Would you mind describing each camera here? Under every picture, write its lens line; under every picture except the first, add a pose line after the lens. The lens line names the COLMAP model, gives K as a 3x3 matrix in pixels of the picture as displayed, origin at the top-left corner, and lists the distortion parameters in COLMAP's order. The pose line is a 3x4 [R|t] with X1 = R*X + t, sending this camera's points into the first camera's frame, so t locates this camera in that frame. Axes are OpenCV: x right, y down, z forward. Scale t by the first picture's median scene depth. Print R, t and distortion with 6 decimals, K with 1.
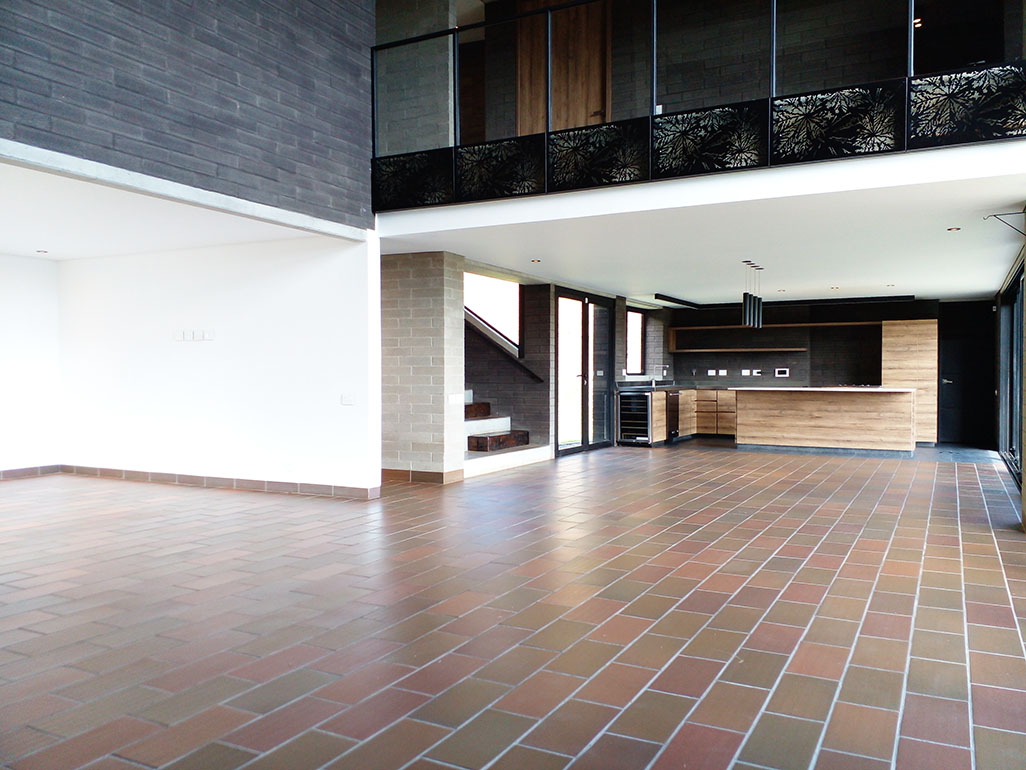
lens RADIAL K [[816.4, 0, 507.0], [0, 816.4, 389.6], [0, 0, 1]] dist [0.049827, -0.062107]
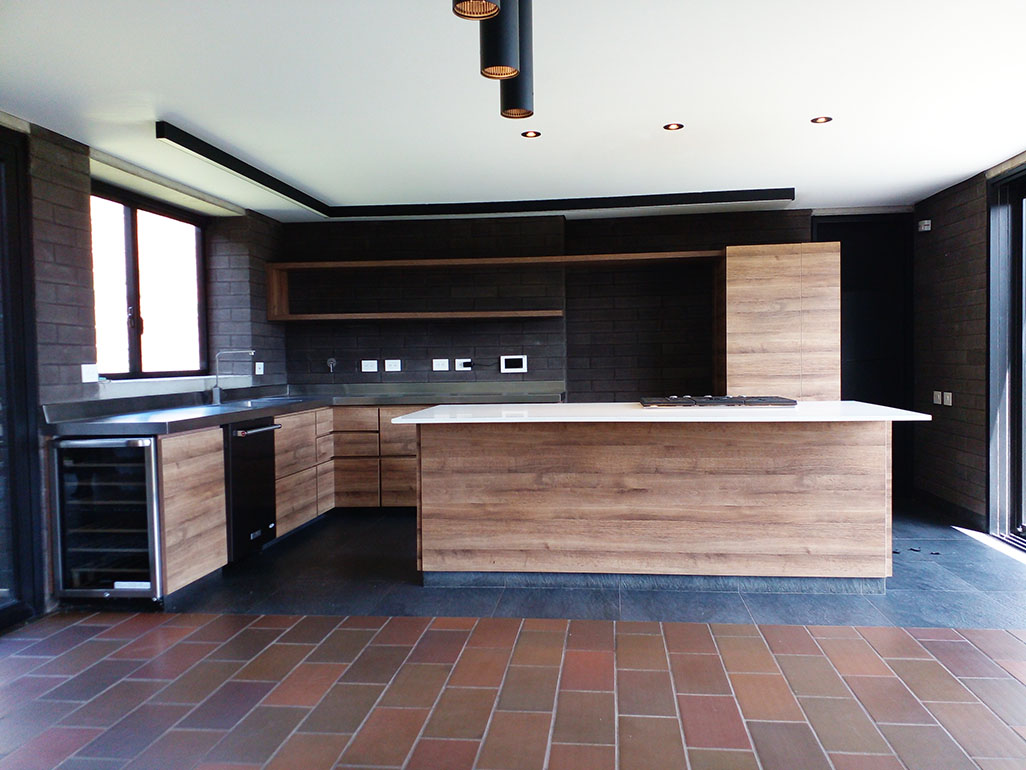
lens RADIAL K [[816.4, 0, 507.5], [0, 816.4, 389.7], [0, 0, 1]] dist [0.049827, -0.062107]
pose [[0.932776, -0.030668, 0.359149, 0.181438], [0.024528, 0.999465, 0.021640, -0.017805], [-0.359620, -0.011376, 0.933029, 0.628223]]
